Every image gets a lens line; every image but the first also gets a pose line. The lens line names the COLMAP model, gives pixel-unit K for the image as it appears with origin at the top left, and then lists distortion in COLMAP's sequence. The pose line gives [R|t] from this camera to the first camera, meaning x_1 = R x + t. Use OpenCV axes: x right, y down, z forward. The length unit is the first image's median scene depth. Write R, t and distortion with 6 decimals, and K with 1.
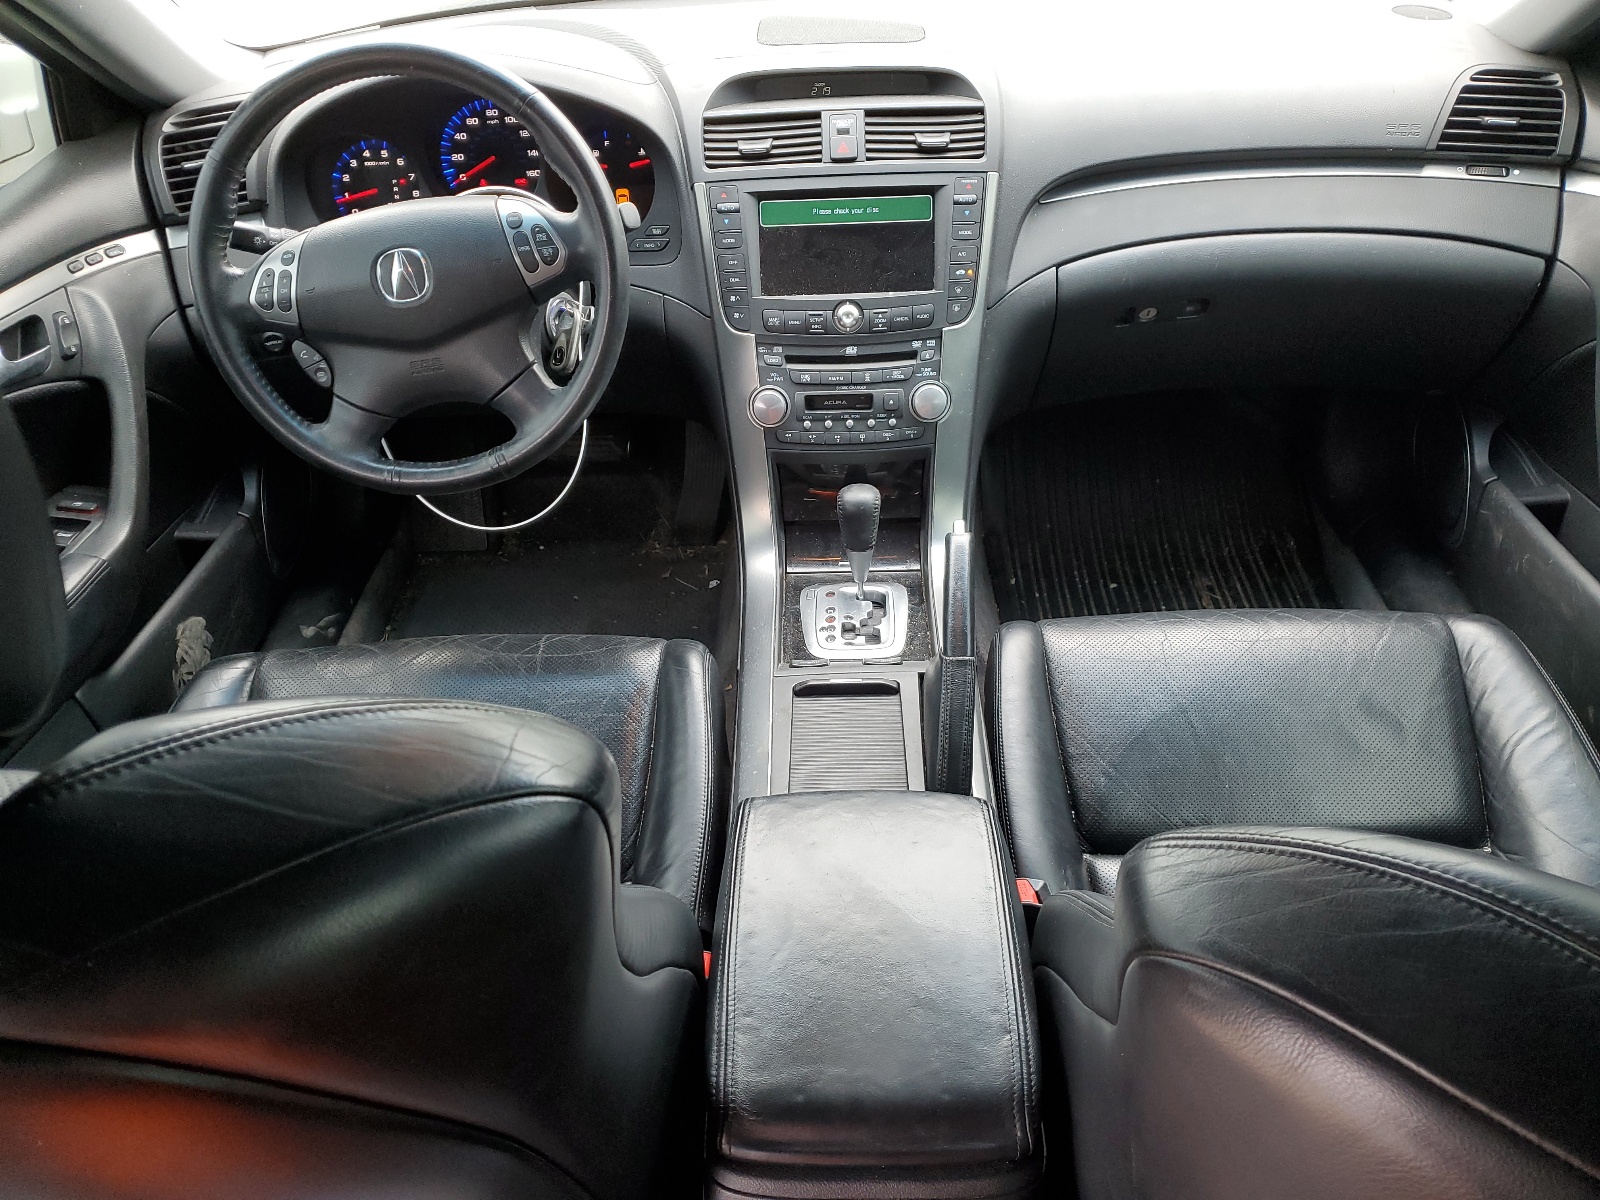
lens RADIAL K [[1215.7, 0, 798.1], [0, 1215.7, 599.8], [0, 0, 1]] dist [-0.002174, -0.002357]
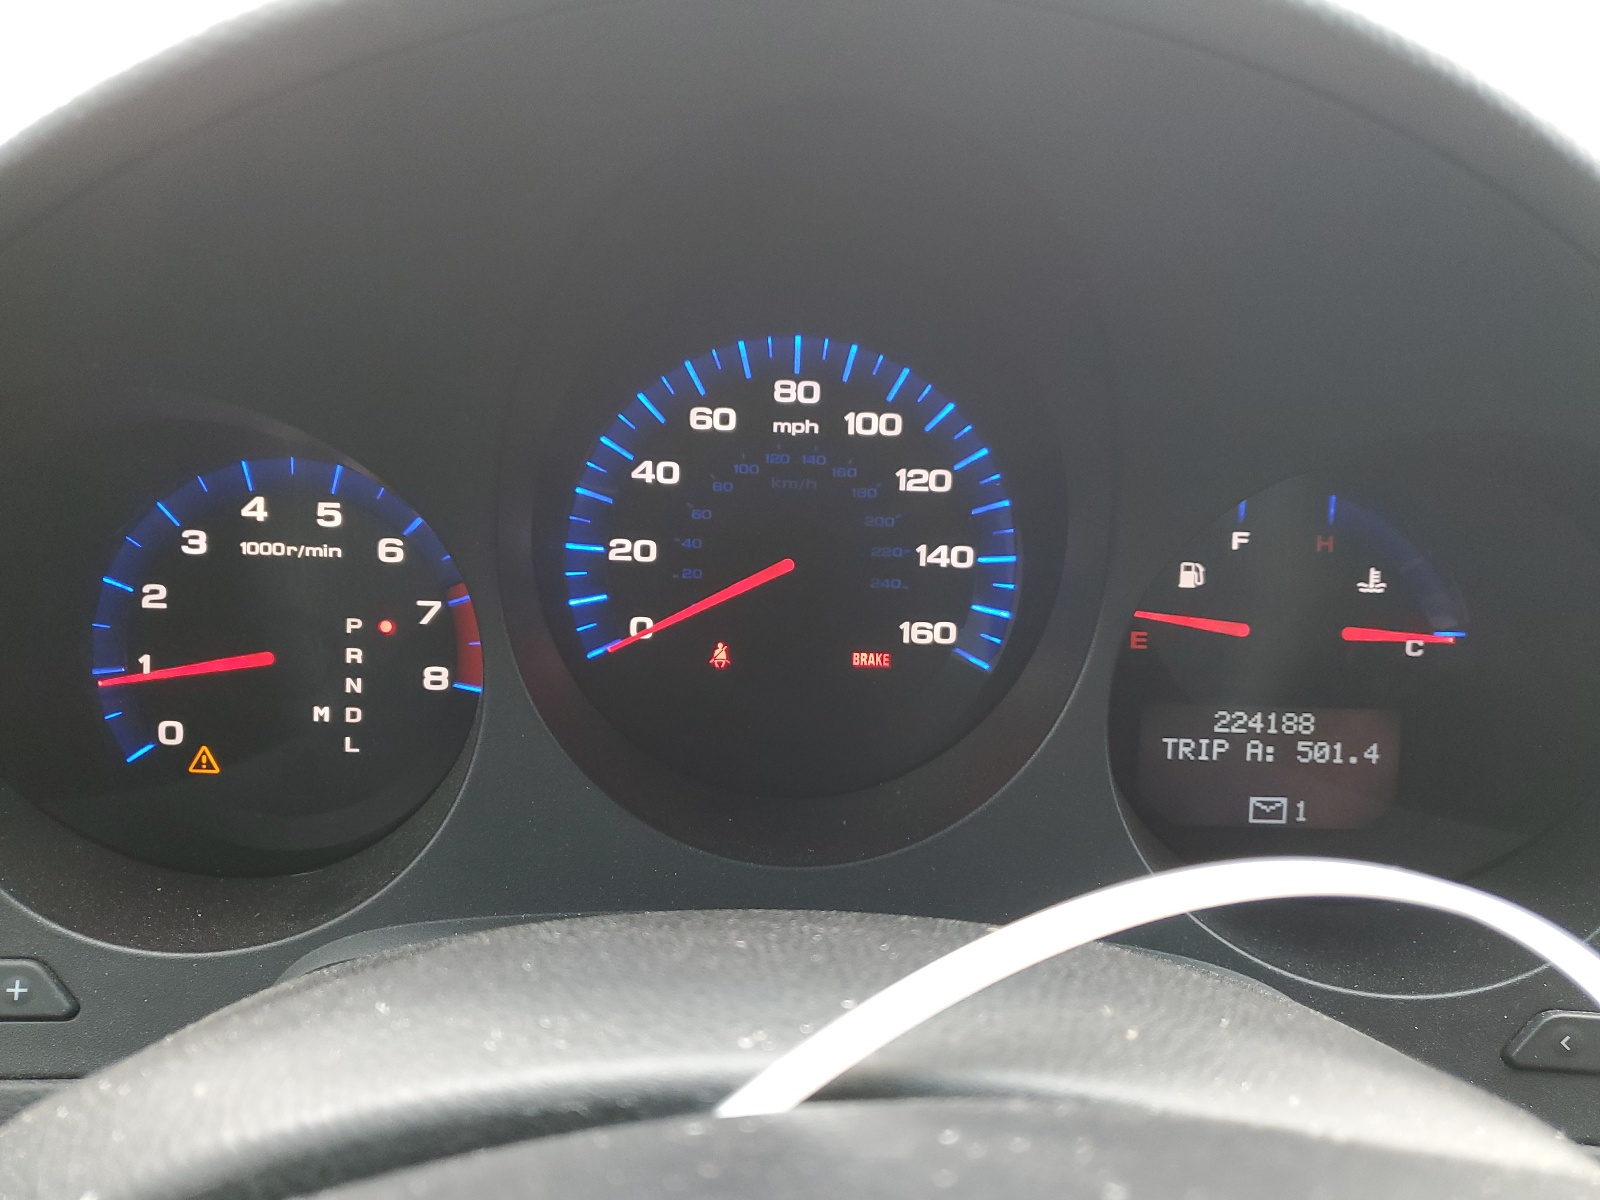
lens RADIAL K [[1215.7, 0, 800.7], [0, 1215.7, 601.3], [0, 0, 1]] dist [-0.002174, -0.002357]
pose [[0.996767, 0.068594, 0.041837, -0.256048], [-0.052820, 0.951810, -0.302105, -0.282803], [-0.060544, 0.298919, 0.952356, 0.769448]]
